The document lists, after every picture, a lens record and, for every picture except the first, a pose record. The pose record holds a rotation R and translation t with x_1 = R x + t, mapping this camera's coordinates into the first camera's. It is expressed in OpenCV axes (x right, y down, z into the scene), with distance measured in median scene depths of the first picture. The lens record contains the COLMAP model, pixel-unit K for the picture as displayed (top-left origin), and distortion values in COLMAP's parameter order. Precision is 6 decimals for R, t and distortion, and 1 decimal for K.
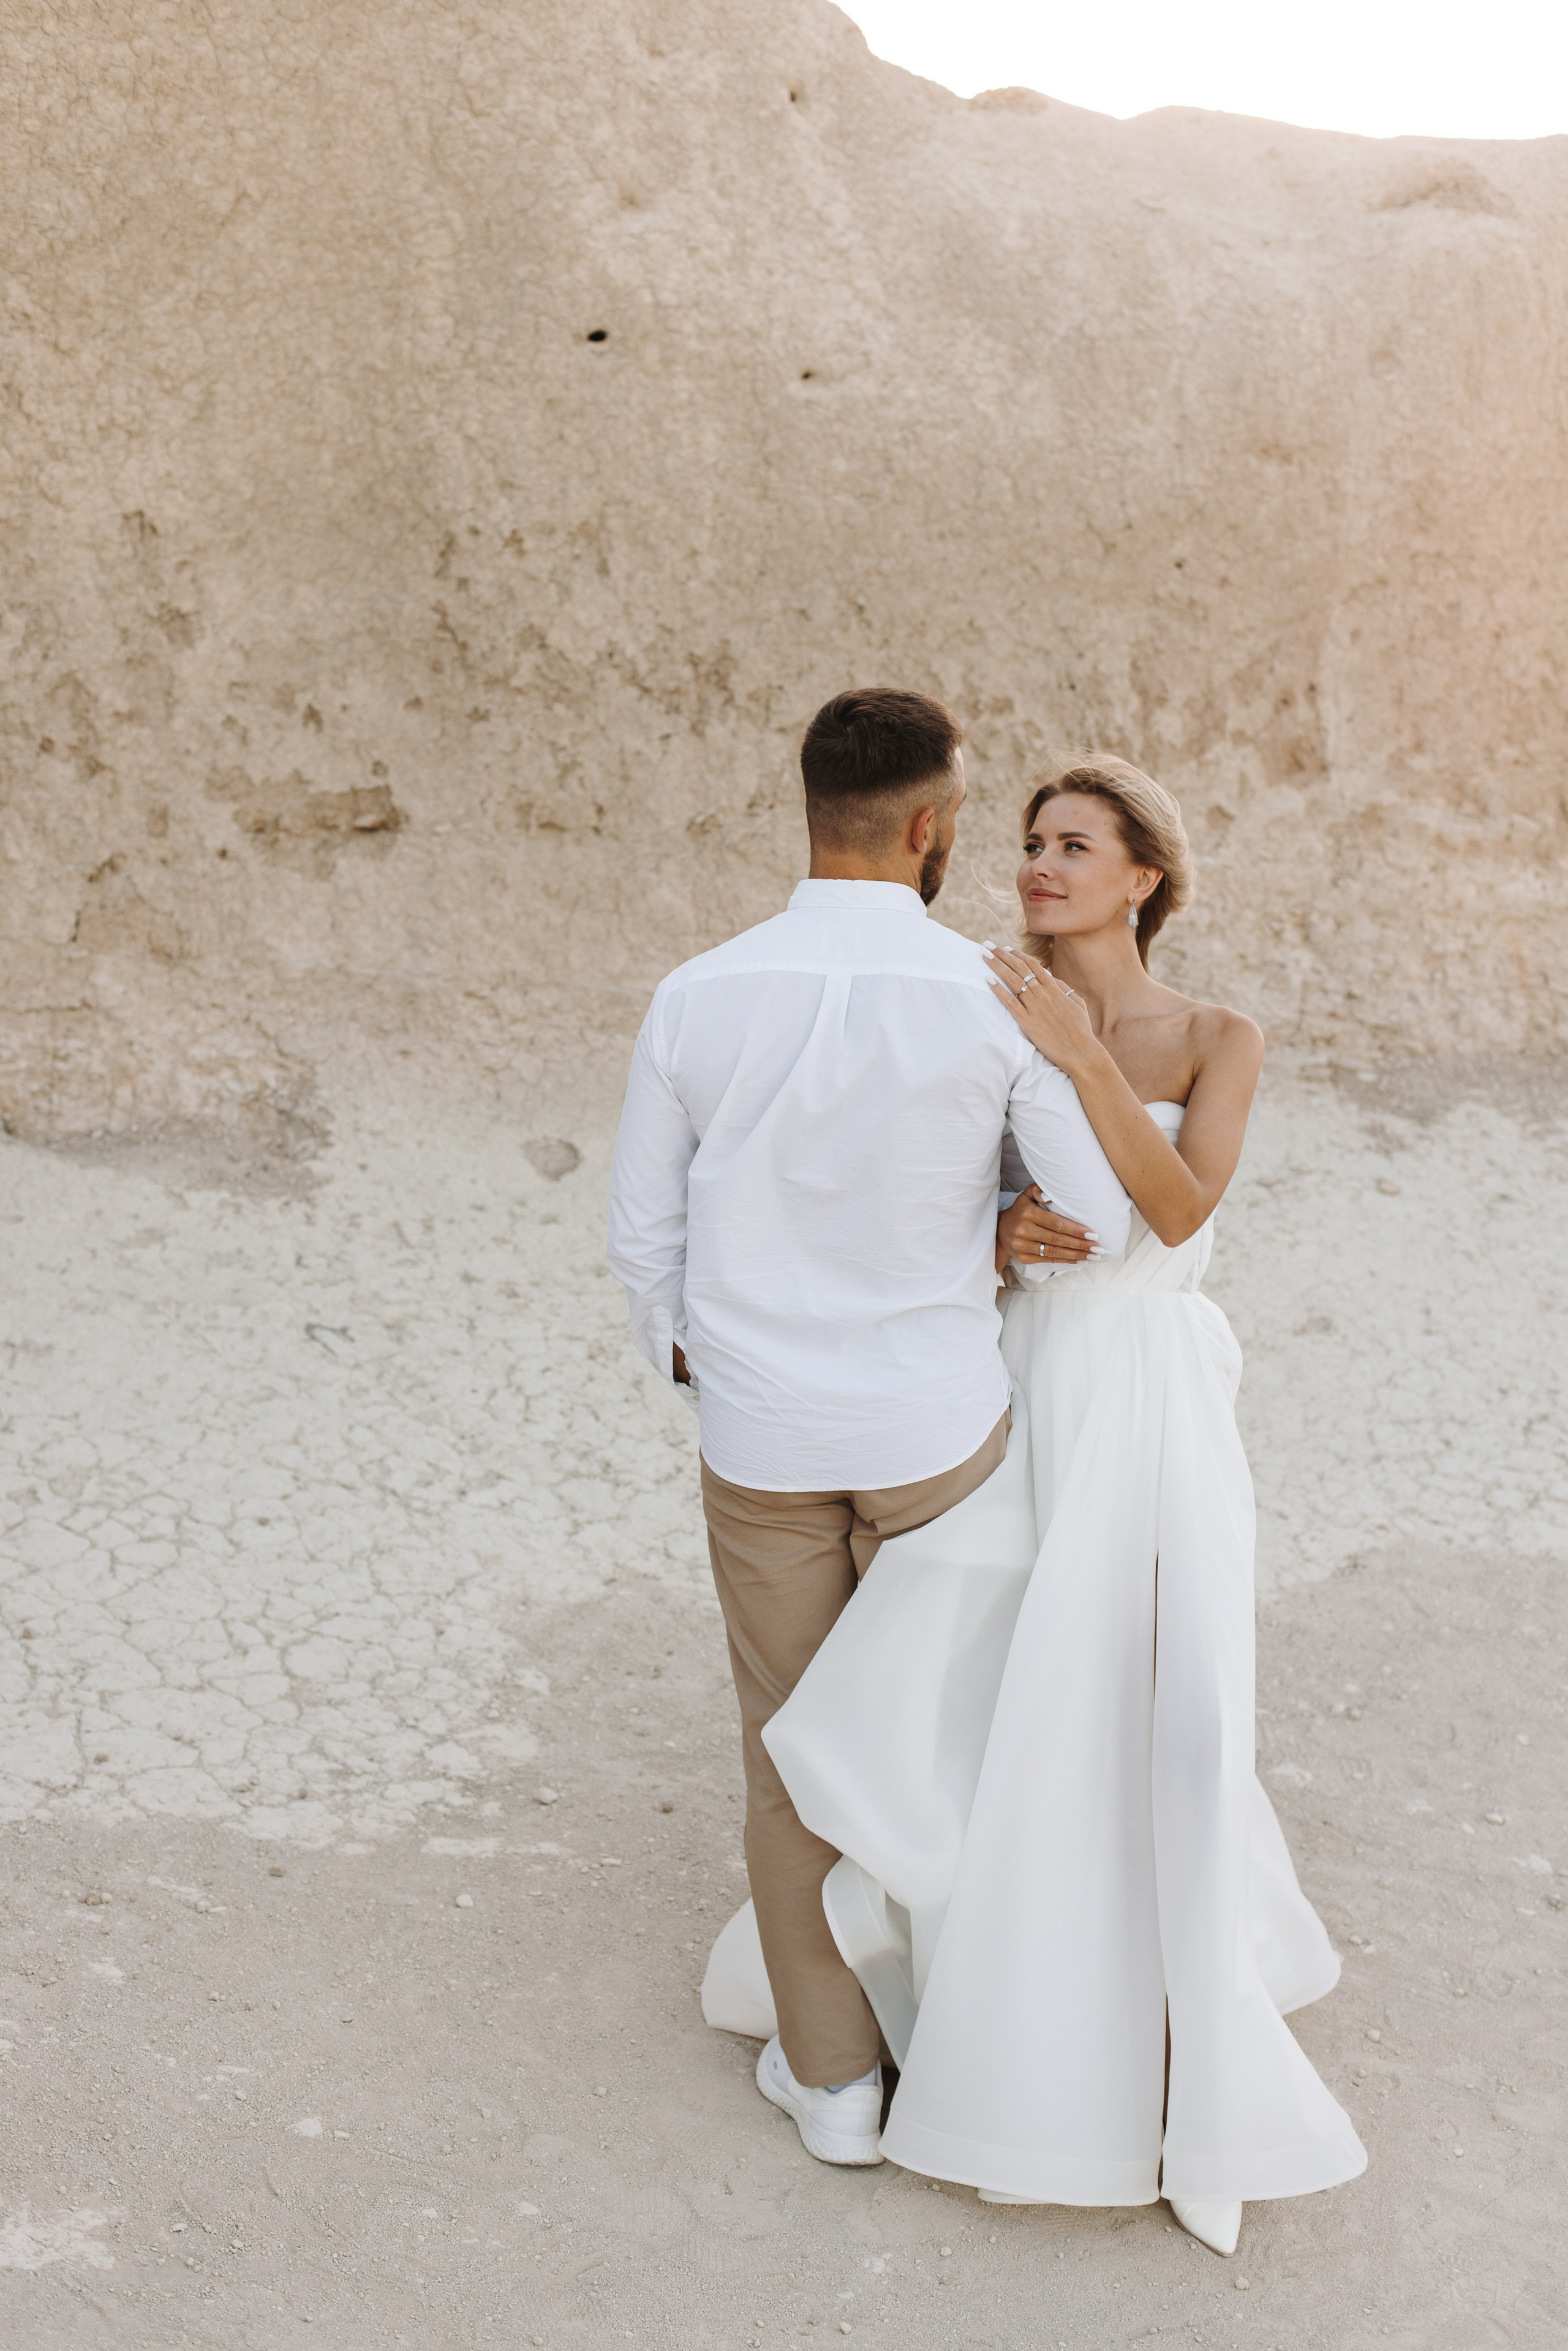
lens RADIAL K [[3486.5, 0, 748.3], [0, 3486.5, 1167.9], [0, 0, 1]] dist [0.007865, -0.067031]
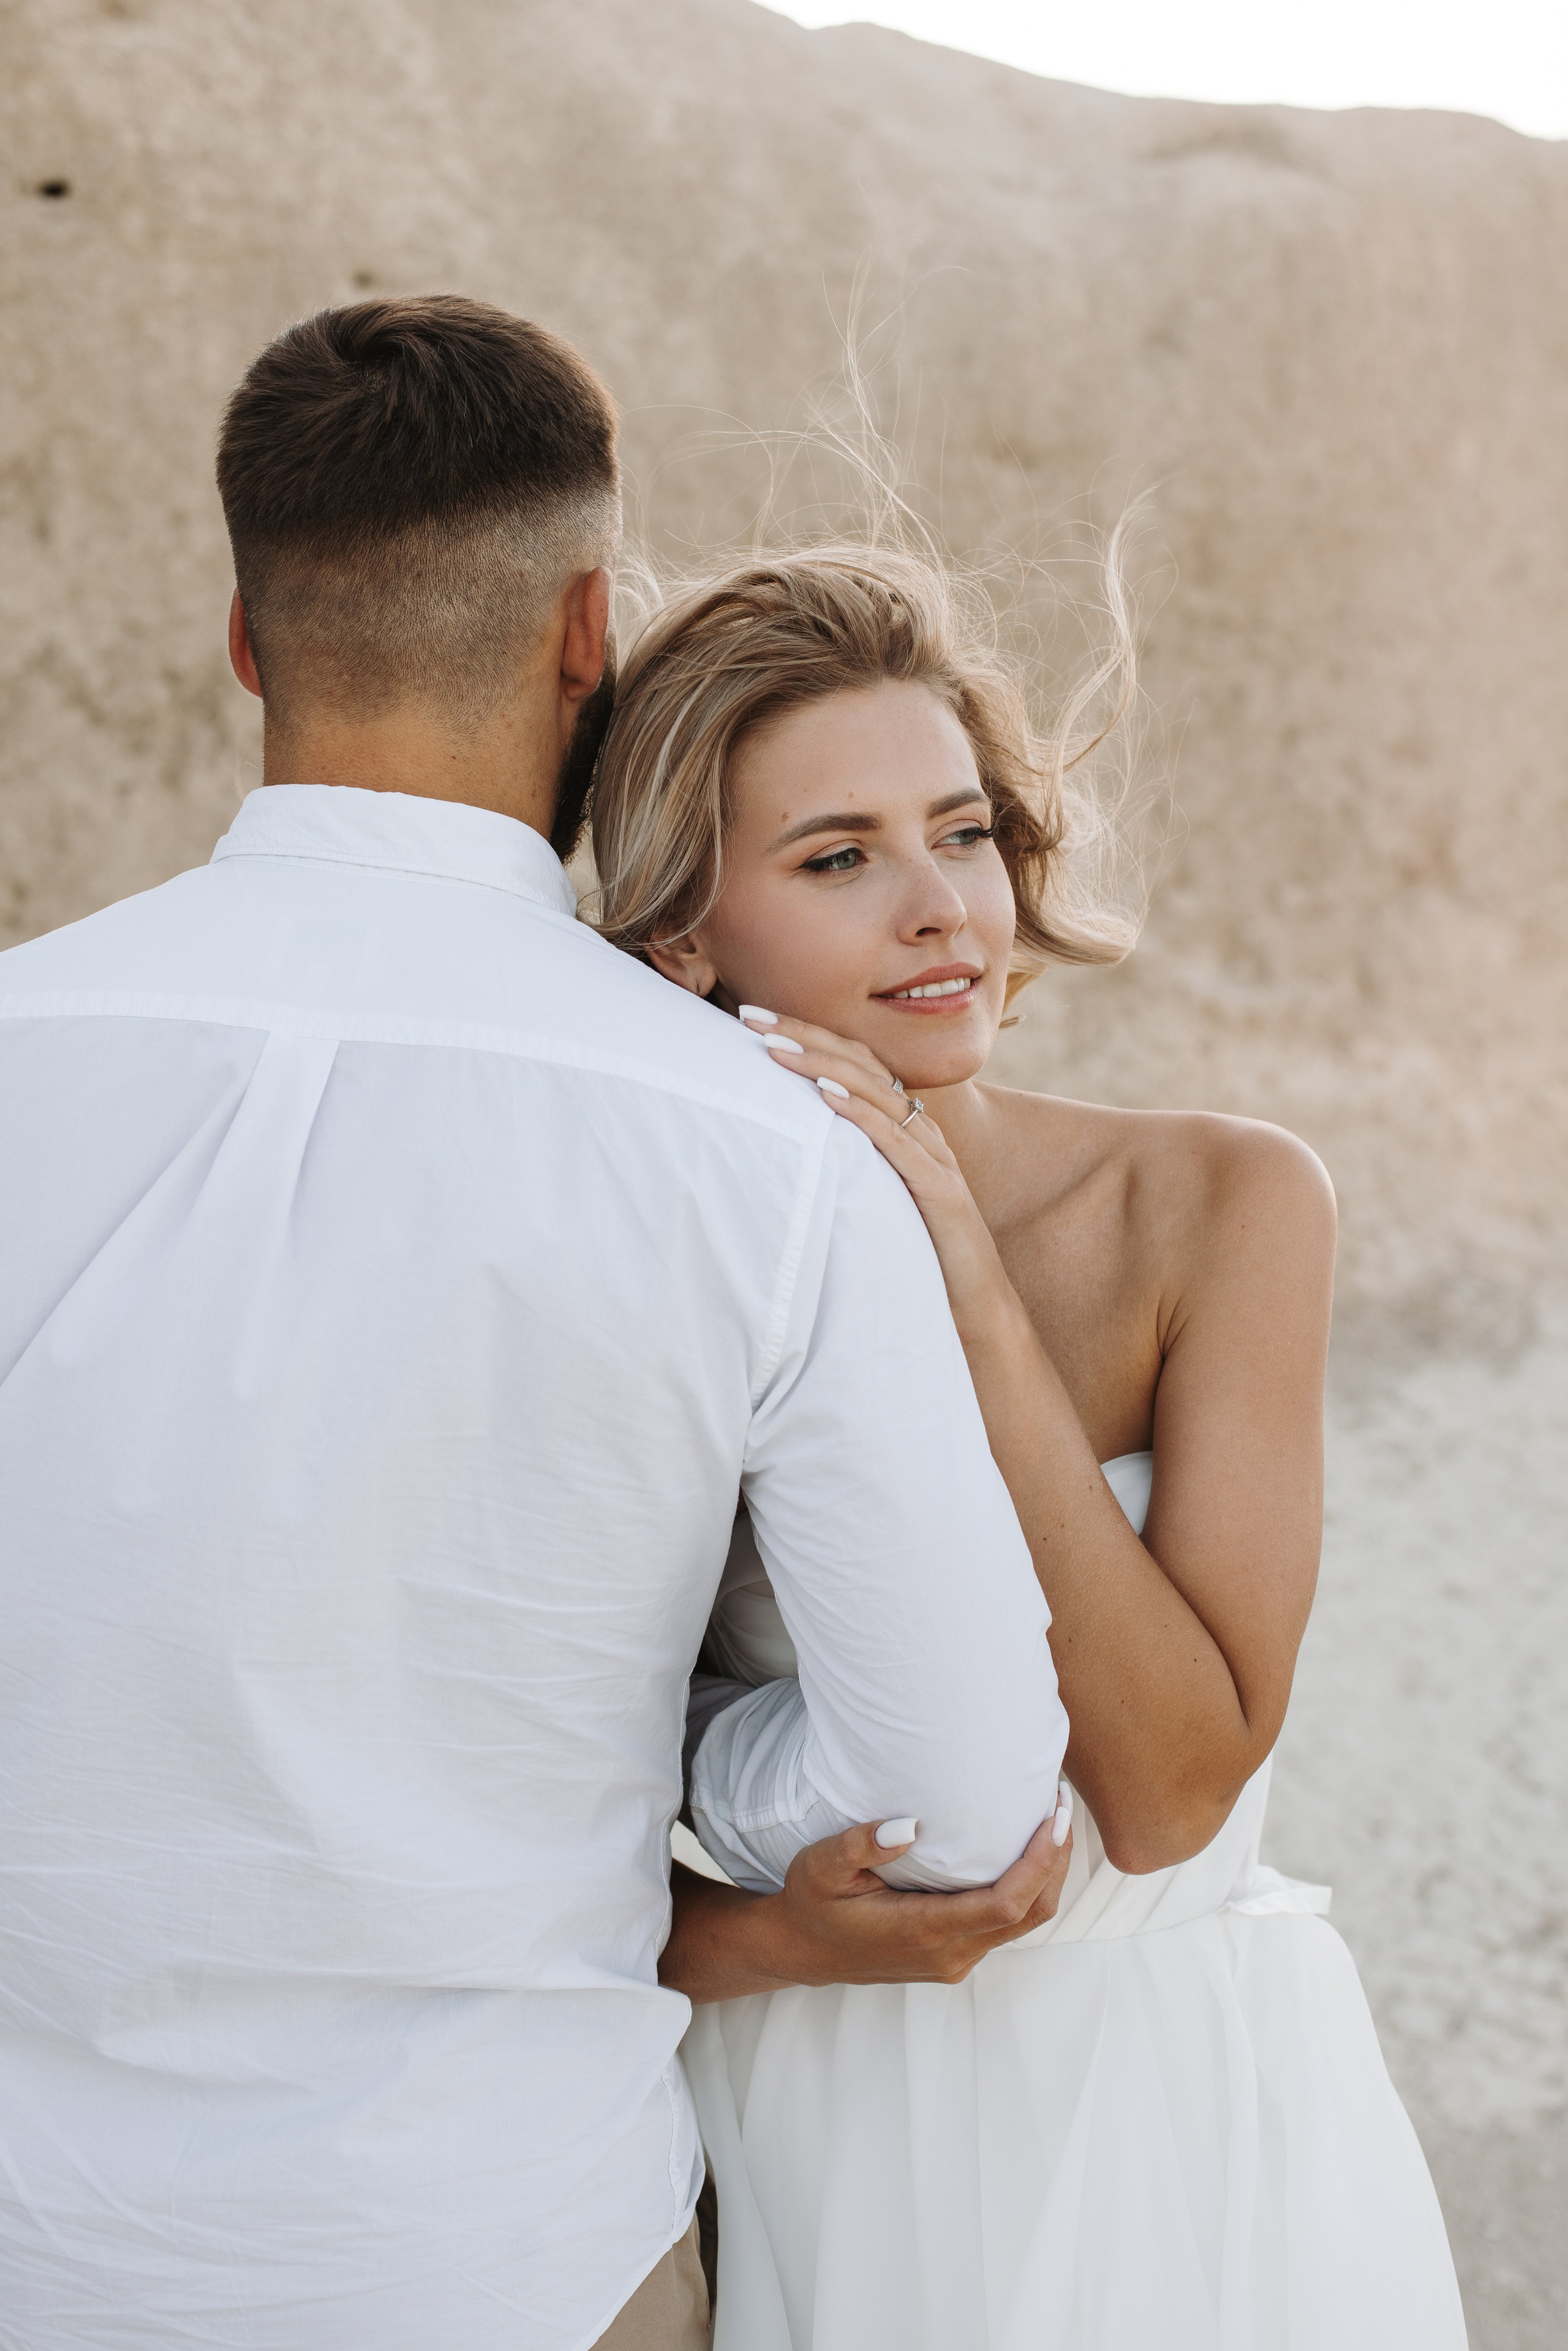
lens RADIAL K [[3488.9, 0, 784.0], [0, 3488.9, 1175.5], [0, 0, 1]] dist [-0.142905, 0.068811]
pose [[0.987760, 0.043106, 0.149910, 0.004554], [-0.034257, 0.997542, -0.061120, -0.013266], [-0.152176, 0.055237, 0.986809, 0.322730]]
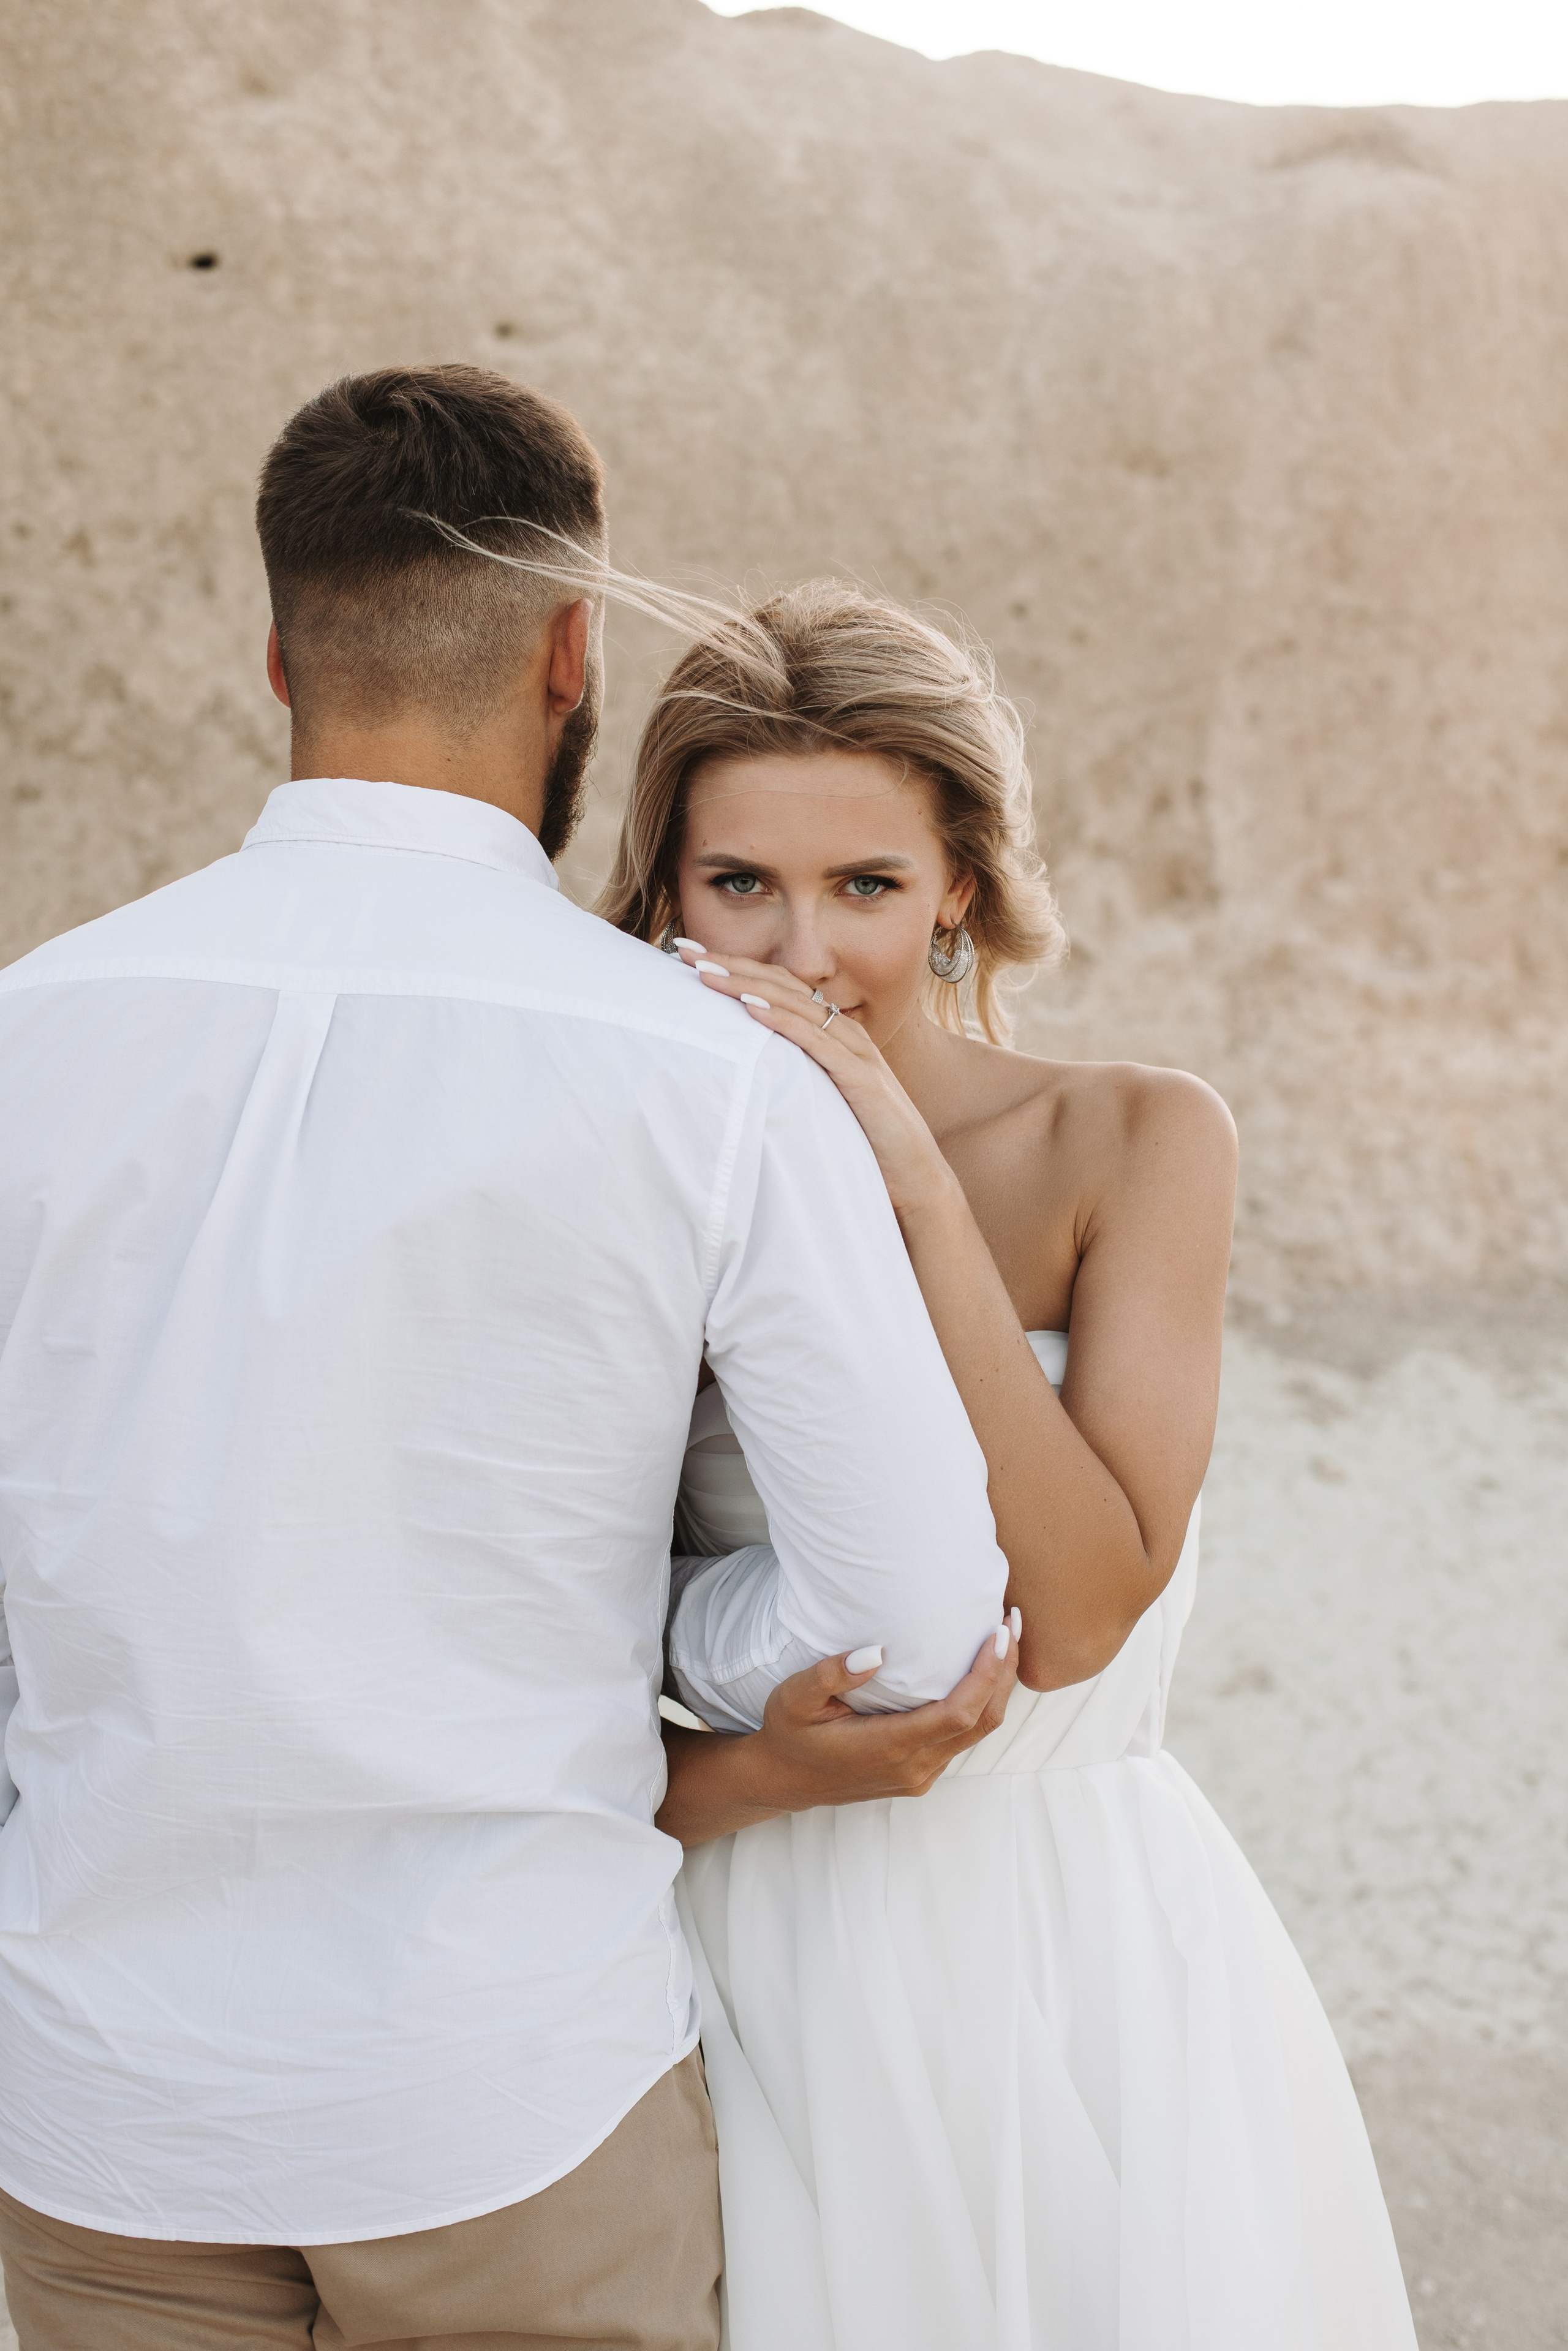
lens RADIAL K [[3537.4, 0, 784.0], [0, 3537.4, 1175.5], [0, 0, 1]] dist [-0.124758, -0.043174]
pose [[0.996995, 0.001888, 0.077444, 0.018398], [0.003568, 0.997522, -0.070259, -0.004128], [-0.077385, 0.070324, 0.994518, 0.287937]]
